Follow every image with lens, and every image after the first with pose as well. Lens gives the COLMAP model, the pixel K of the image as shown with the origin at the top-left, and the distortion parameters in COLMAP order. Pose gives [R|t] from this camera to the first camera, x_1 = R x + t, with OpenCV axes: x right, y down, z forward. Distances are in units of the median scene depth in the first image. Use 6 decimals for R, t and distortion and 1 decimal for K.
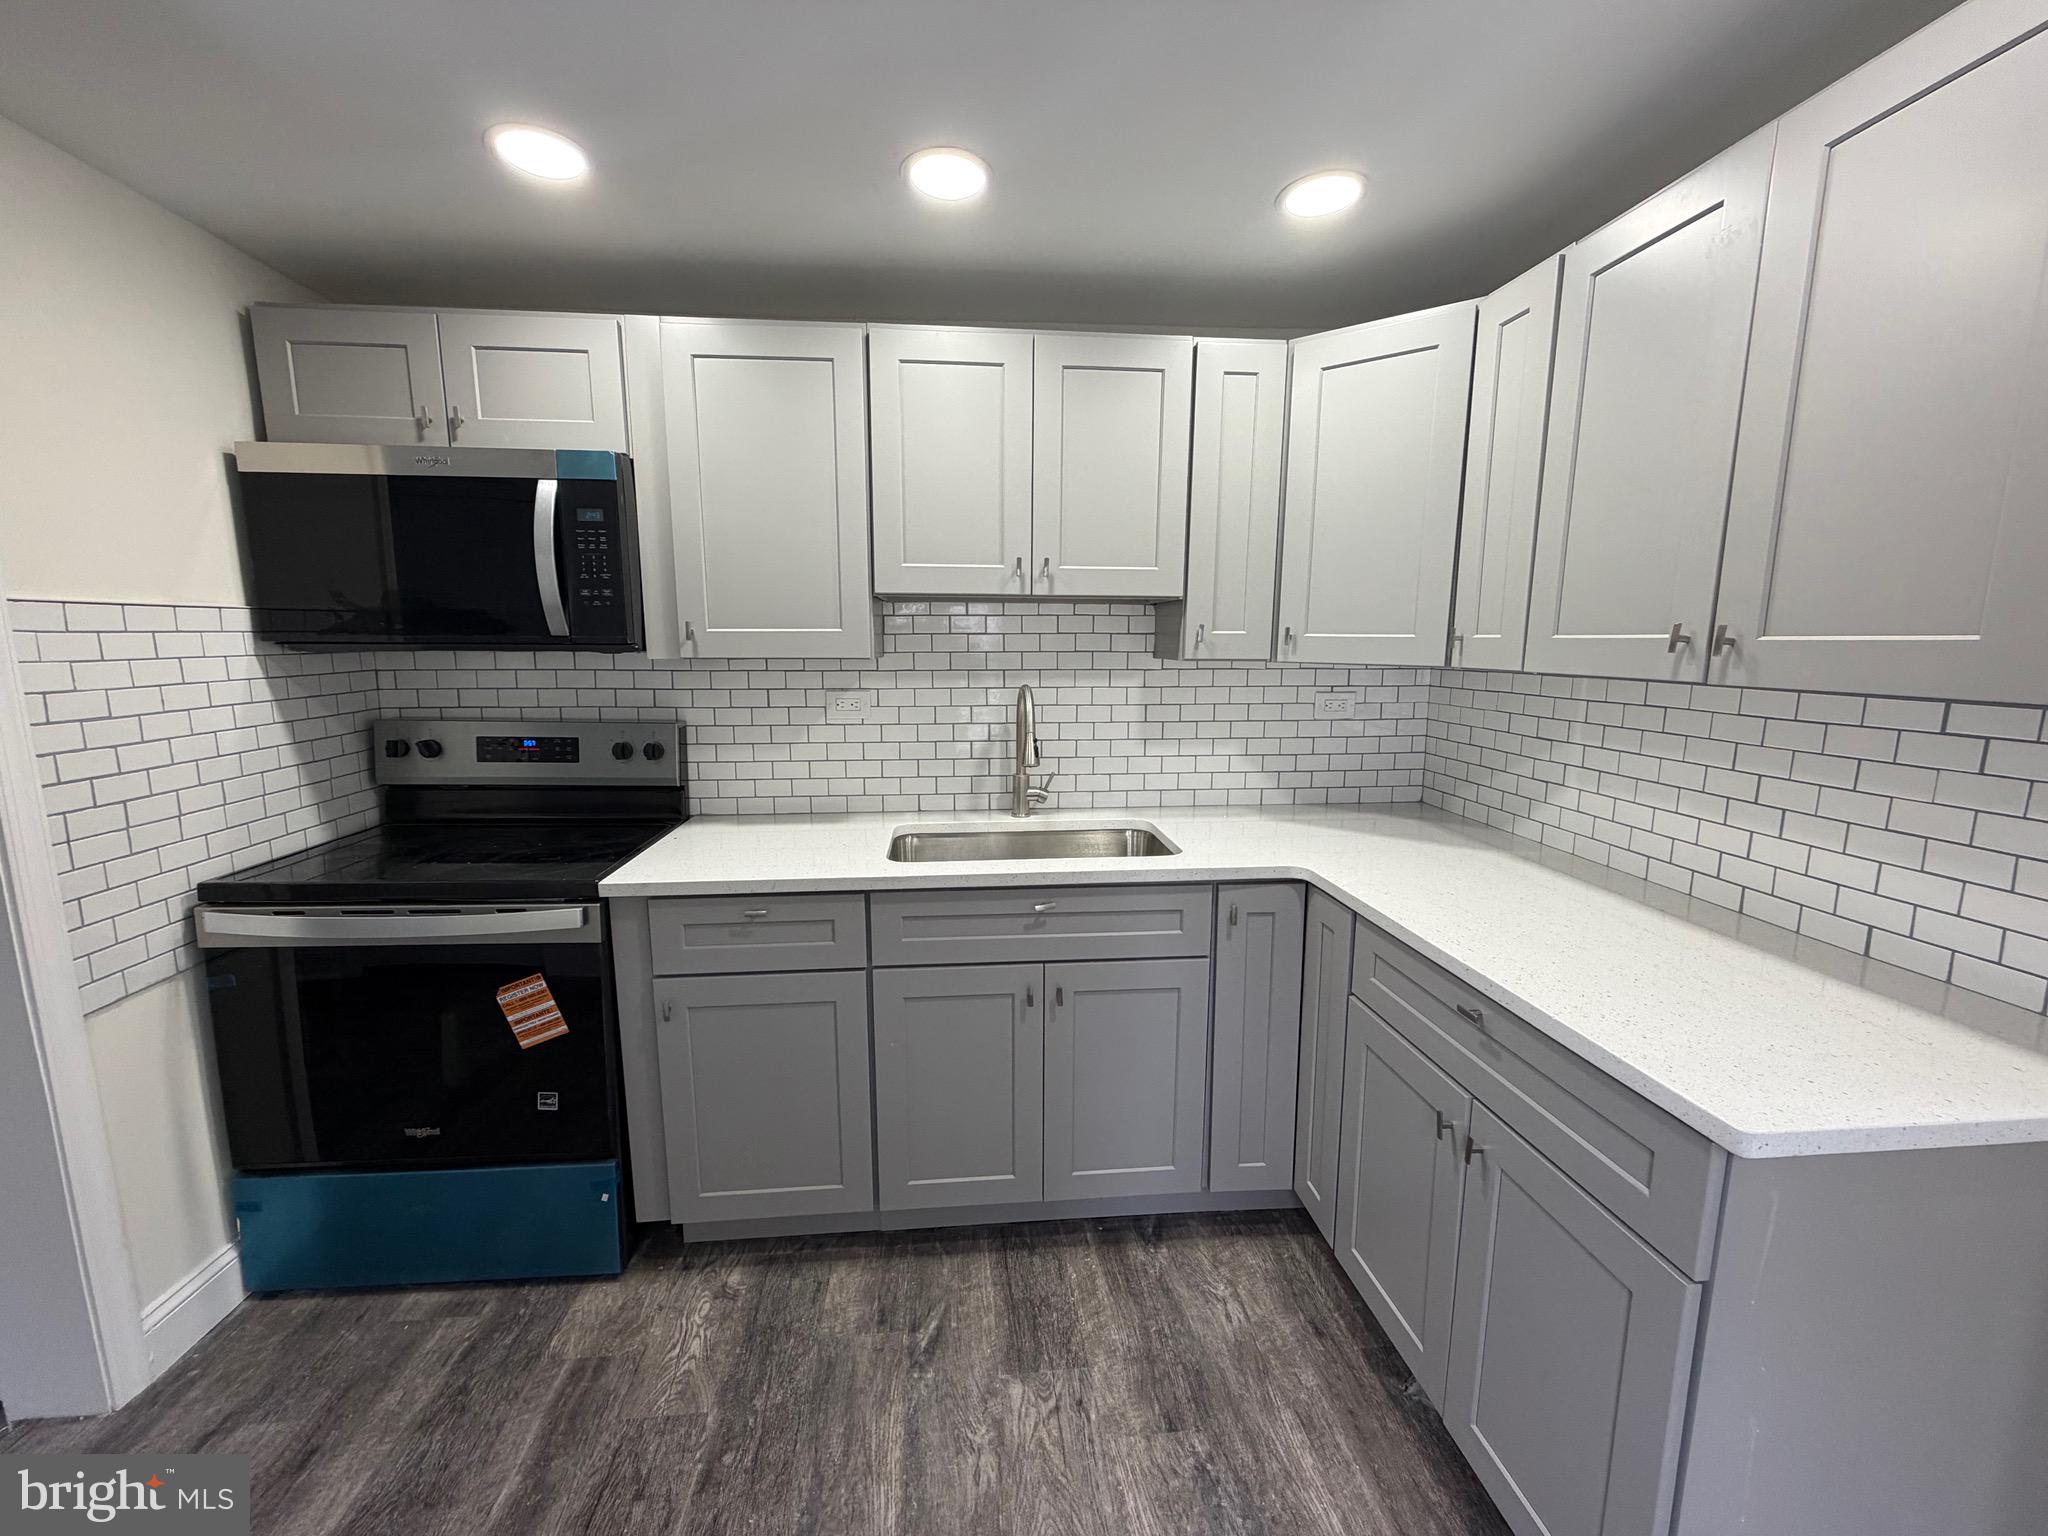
lens RADIAL K [[814.8, 0, 1025.3], [0, 814.8, 771.5], [0, 0, 1]] dist [0.000572, 0.000236]
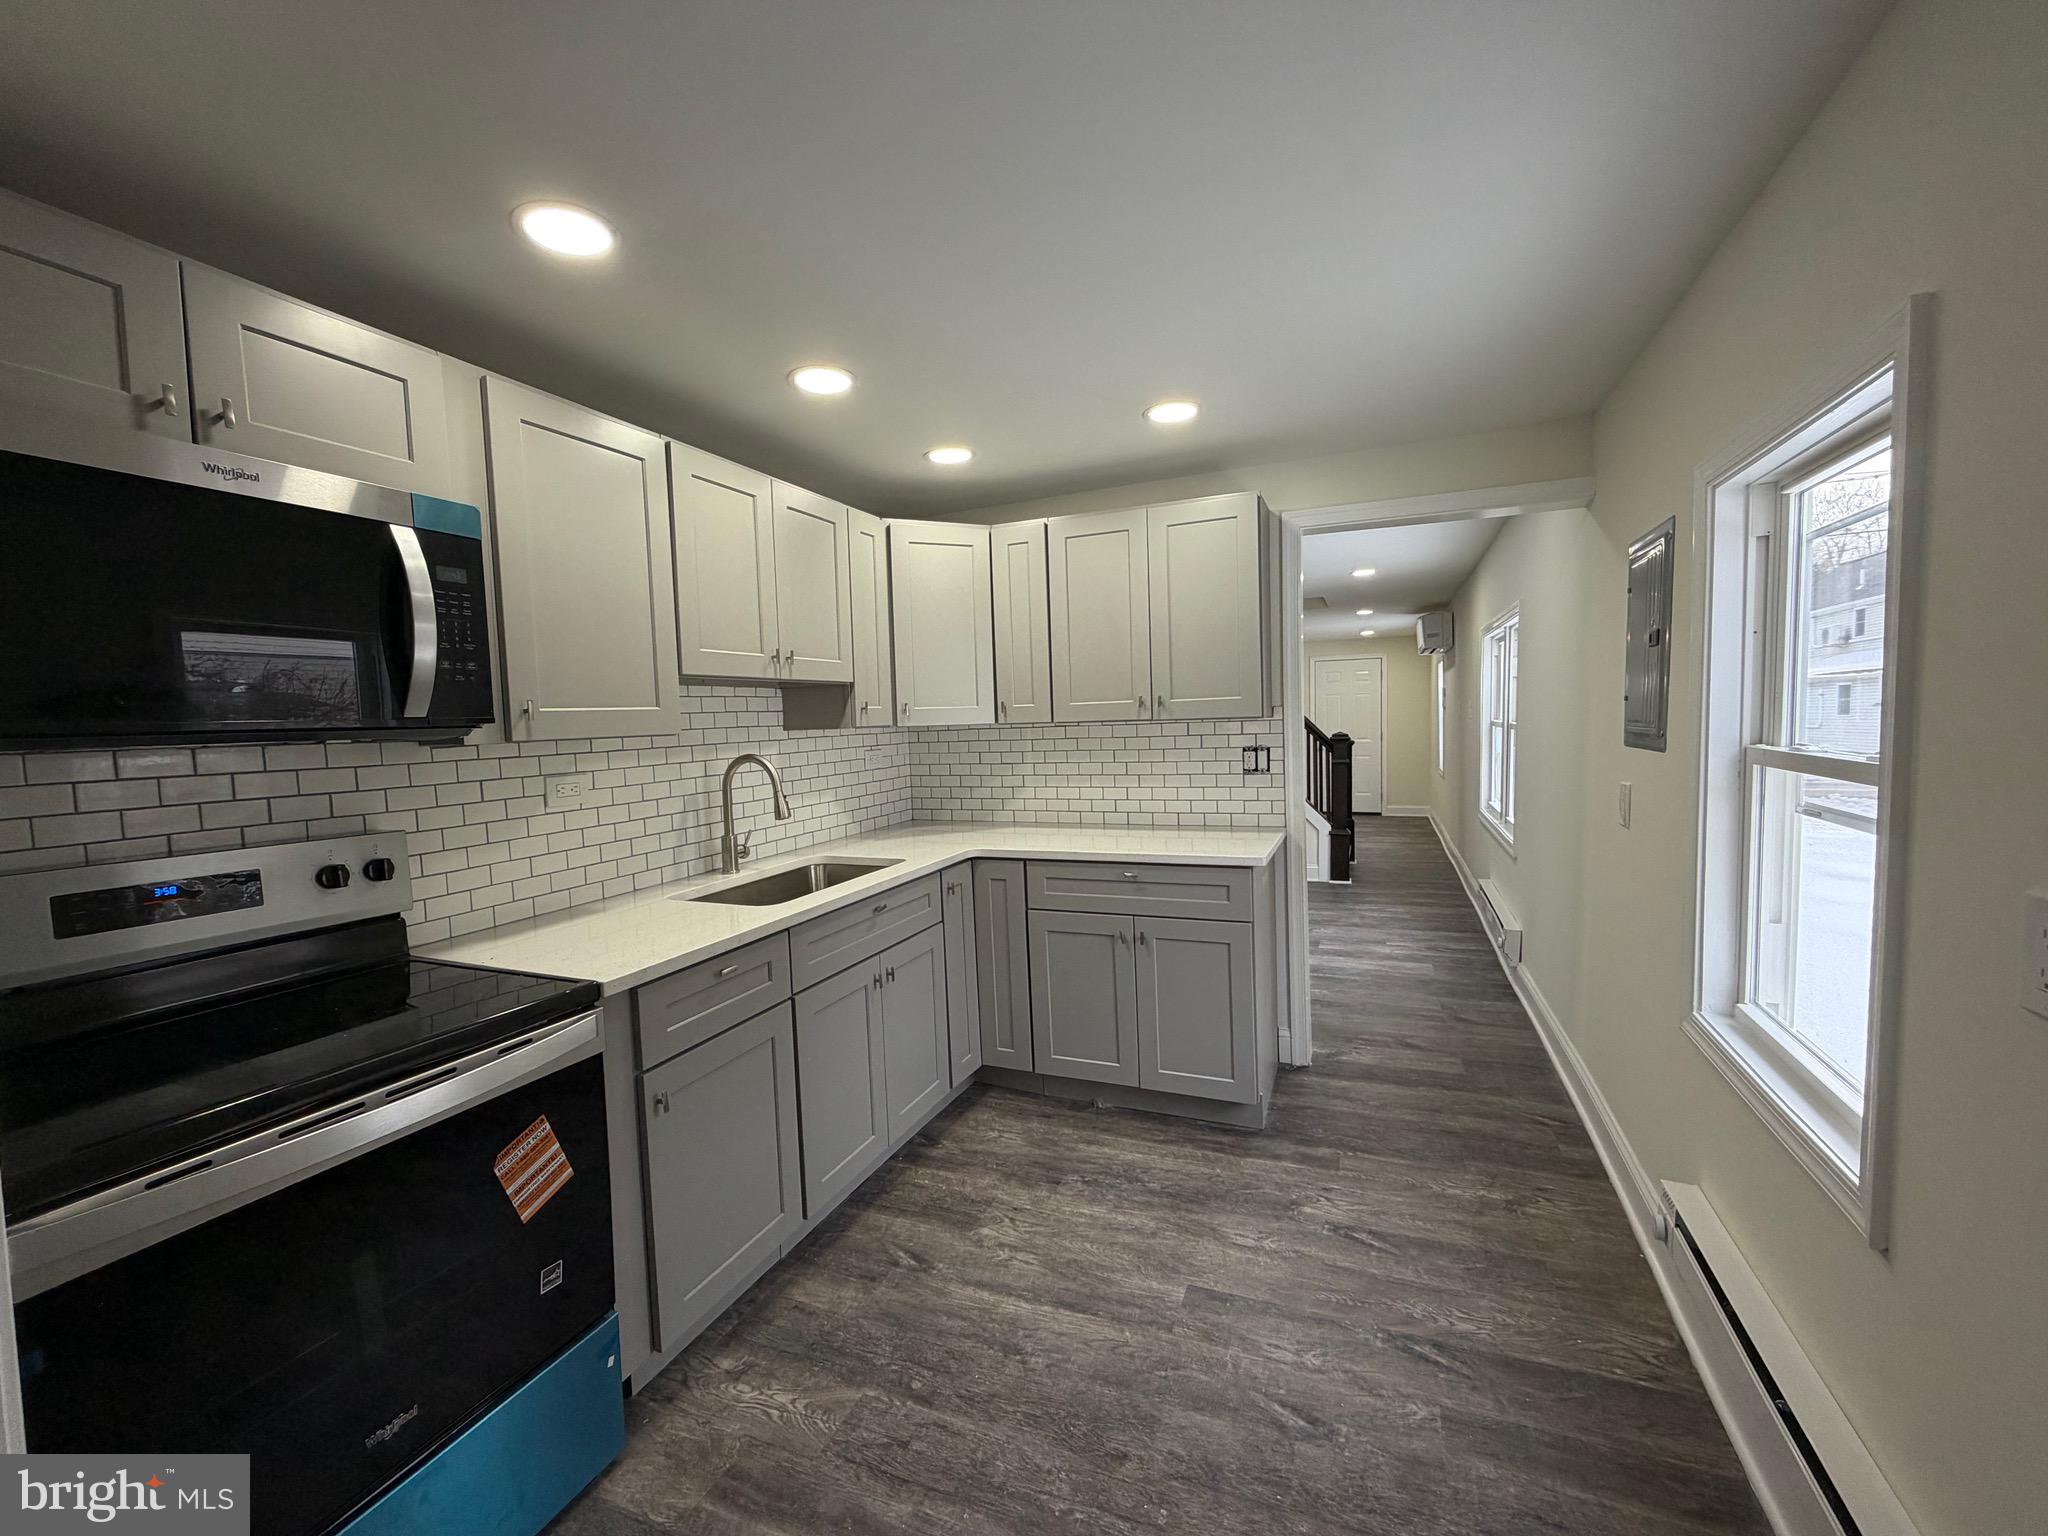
lens RADIAL K [[814.8, 0, 1020.8], [0, 814.8, 774.9], [0, 0, 1]] dist [0.000572, 0.000236]
pose [[0.480347, -0.083203, 0.873123, -0.988937], [0.177384, 0.984134, -0.003806, -0.003655], [-0.858954, 0.156706, 0.487485, 0.115159]]
